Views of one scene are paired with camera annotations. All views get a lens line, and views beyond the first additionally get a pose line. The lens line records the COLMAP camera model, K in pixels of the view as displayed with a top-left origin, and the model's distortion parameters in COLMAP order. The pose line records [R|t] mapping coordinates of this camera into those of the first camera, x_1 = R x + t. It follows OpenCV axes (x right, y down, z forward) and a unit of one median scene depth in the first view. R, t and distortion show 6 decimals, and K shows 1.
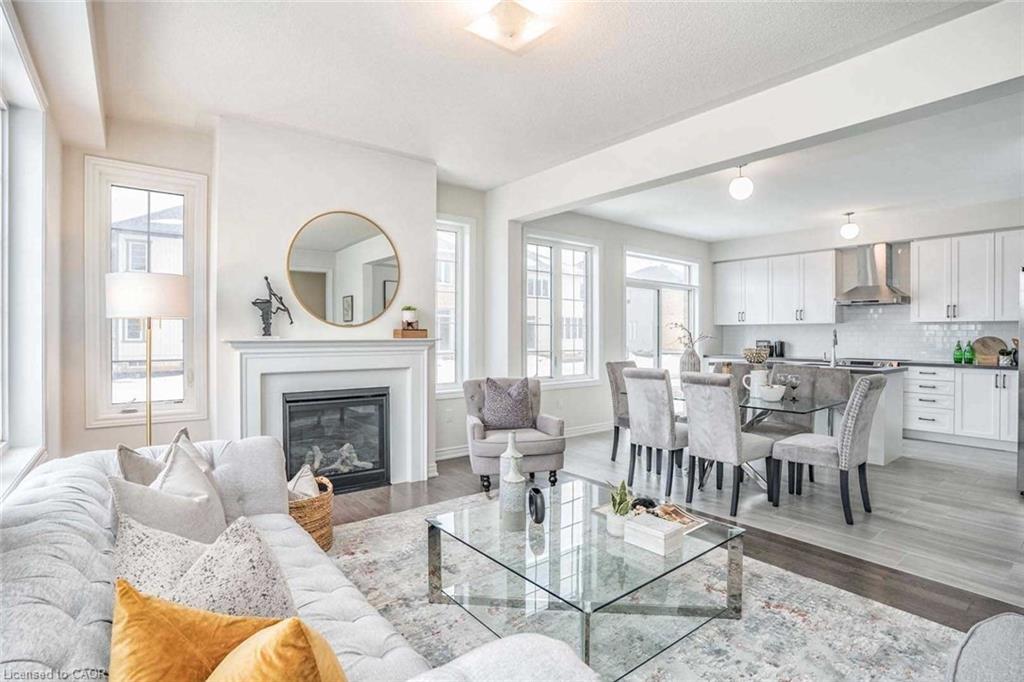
lens RADIAL K [[508.4, 0, 507.6], [0, 508.4, 340.0], [0, 0, 1]] dist [-0.056215, 0.019753]
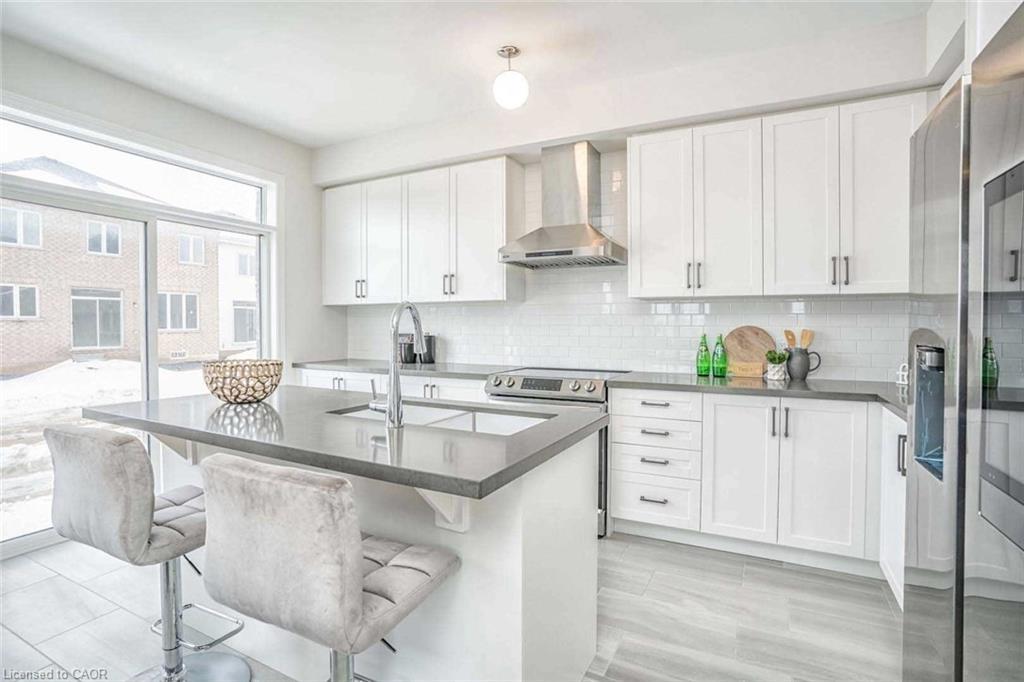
lens RADIAL K [[508.4, 0, 515.2], [0, 508.4, 338.1], [0, 0, 1]] dist [-0.056215, 0.019753]
pose [[0.904344, -0.016171, 0.426497, 0.387211], [0.006547, 0.999690, 0.024022, -0.006553], [-0.426753, -0.018932, 0.904170, 0.457285]]
